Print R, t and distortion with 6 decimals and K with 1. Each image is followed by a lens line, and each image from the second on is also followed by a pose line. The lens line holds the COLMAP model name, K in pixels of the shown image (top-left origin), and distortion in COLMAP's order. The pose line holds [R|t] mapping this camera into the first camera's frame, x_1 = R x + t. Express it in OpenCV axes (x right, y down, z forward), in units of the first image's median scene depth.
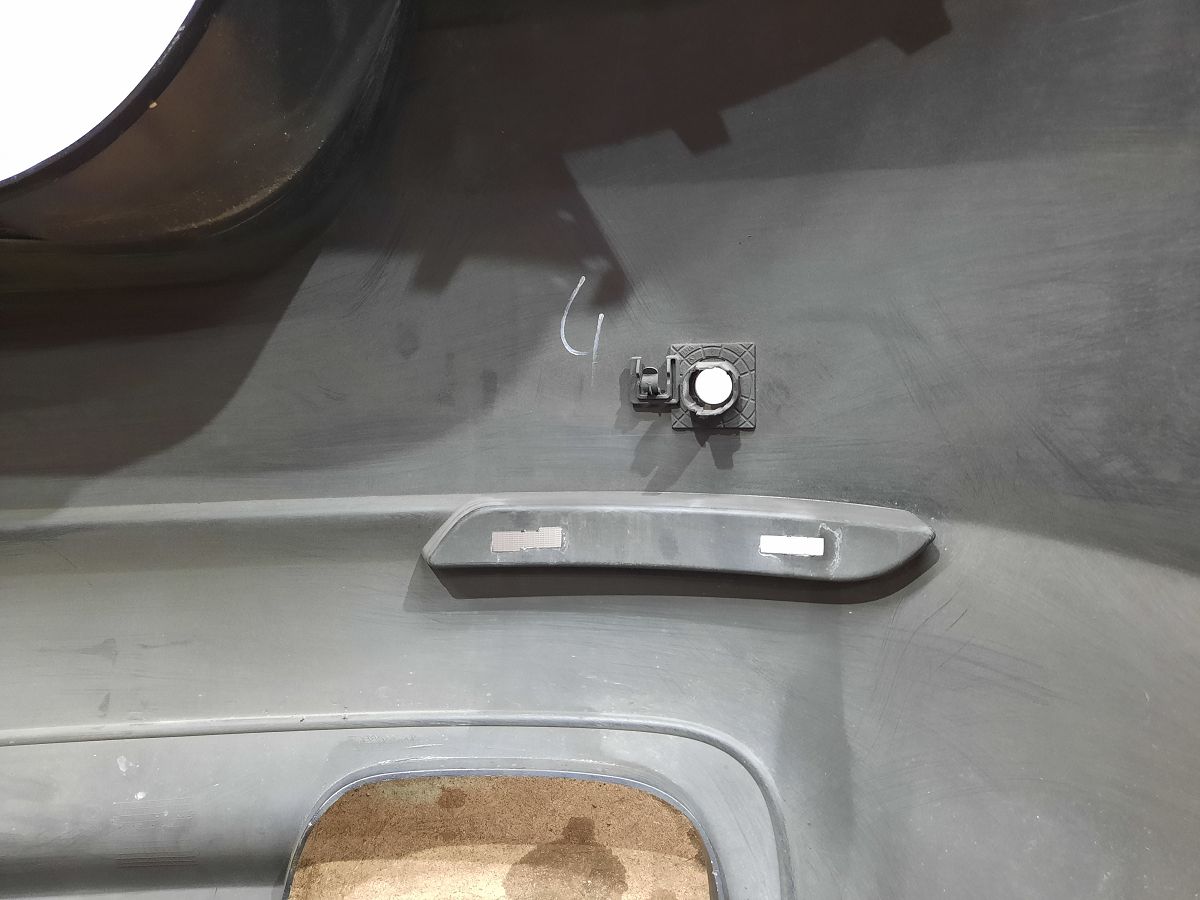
lens RADIAL K [[884.6, 0, 609.4], [0, 884.6, 448.7], [0, 0, 1]] dist [0.045241, -0.044816]
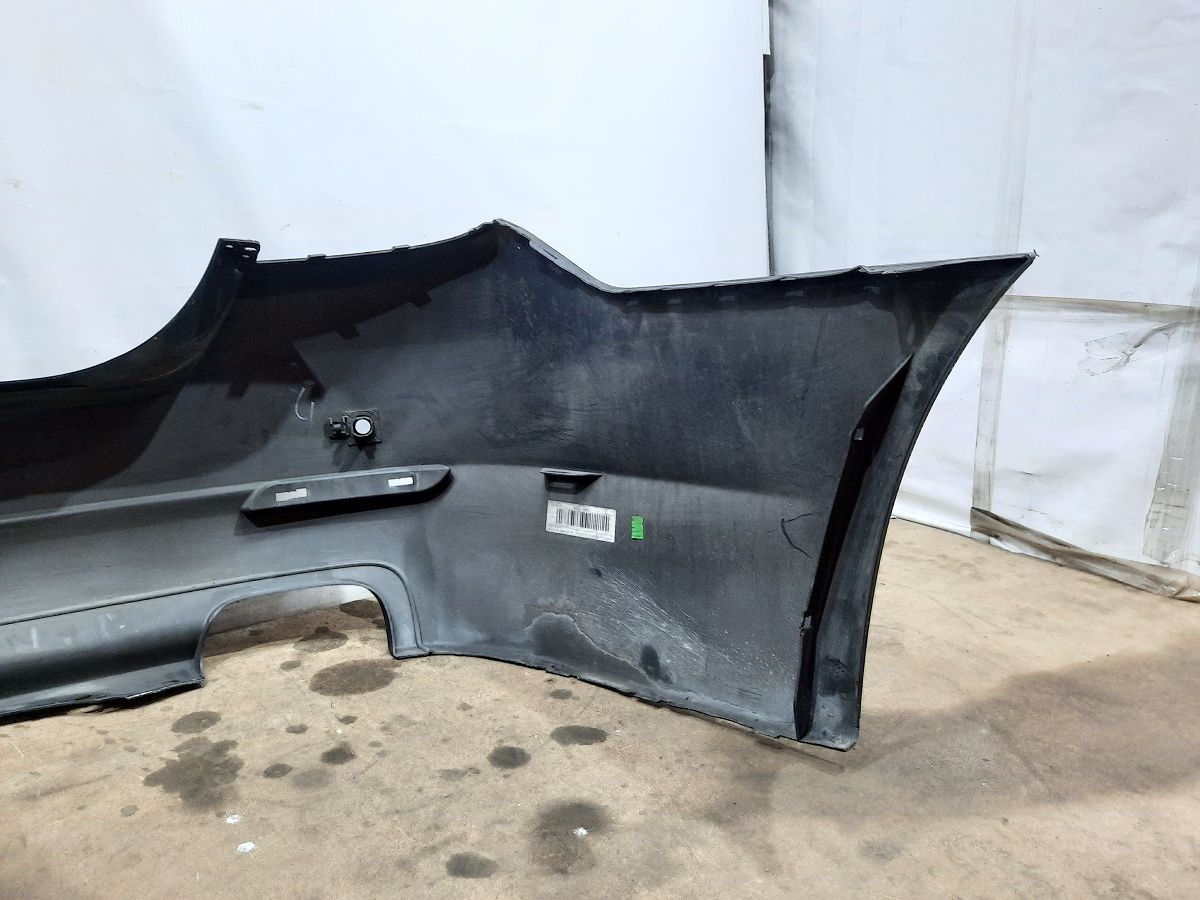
lens RADIAL K [[884.6, 0, 606.1], [0, 884.6, 449.7], [0, 0, 1]] dist [0.045241, -0.044816]
pose [[0.905705, -0.091892, 0.413829, -0.307375], [0.135796, 0.987670, -0.077888, 0.284335], [-0.401570, 0.126740, 0.907016, -1.565921]]
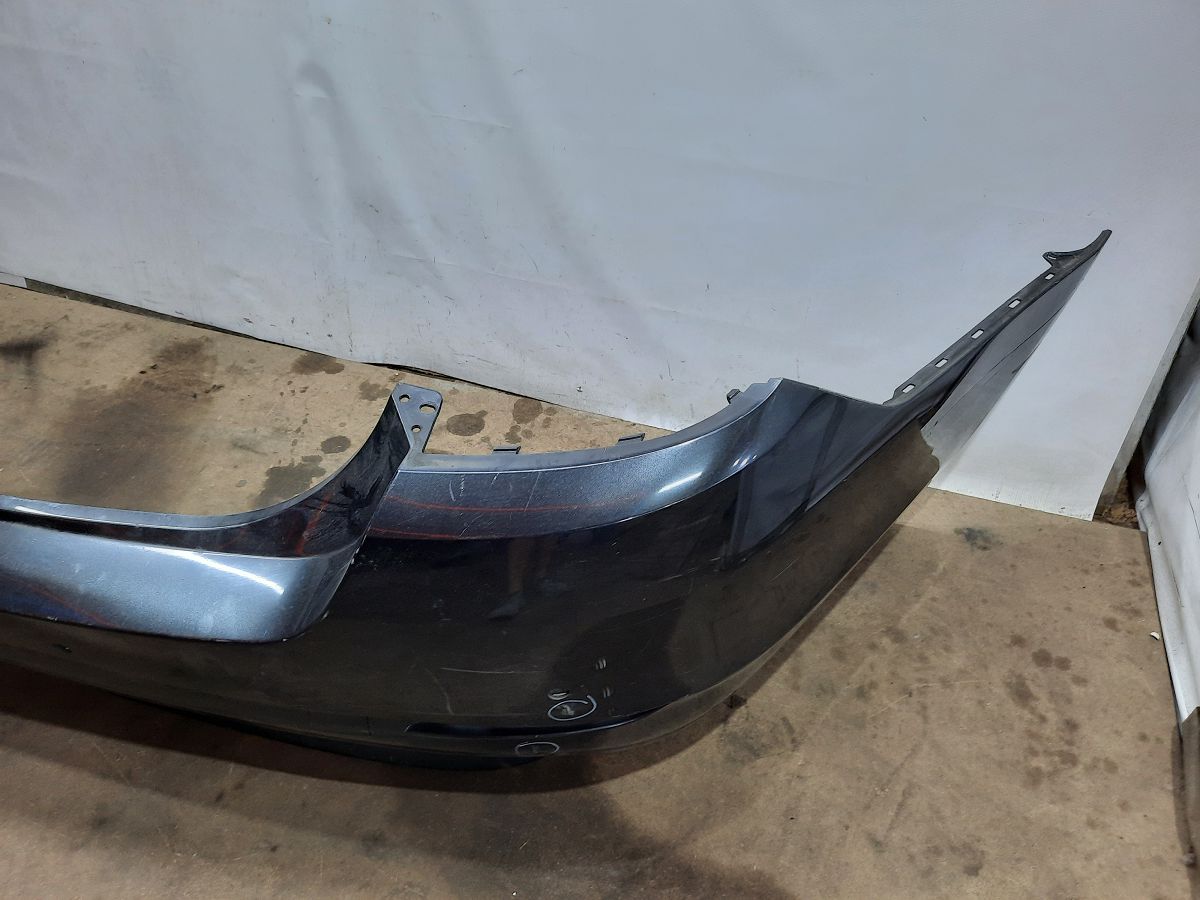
lens RADIAL K [[884.6, 0, 608.2], [0, 884.6, 455.7], [0, 0, 1]] dist [0.045241, -0.044816]
pose [[0.863051, 0.330284, -0.382172, 1.670403], [-0.165720, 0.899870, 0.403449, -0.773802], [0.477158, -0.284863, 0.831368, -1.409417]]
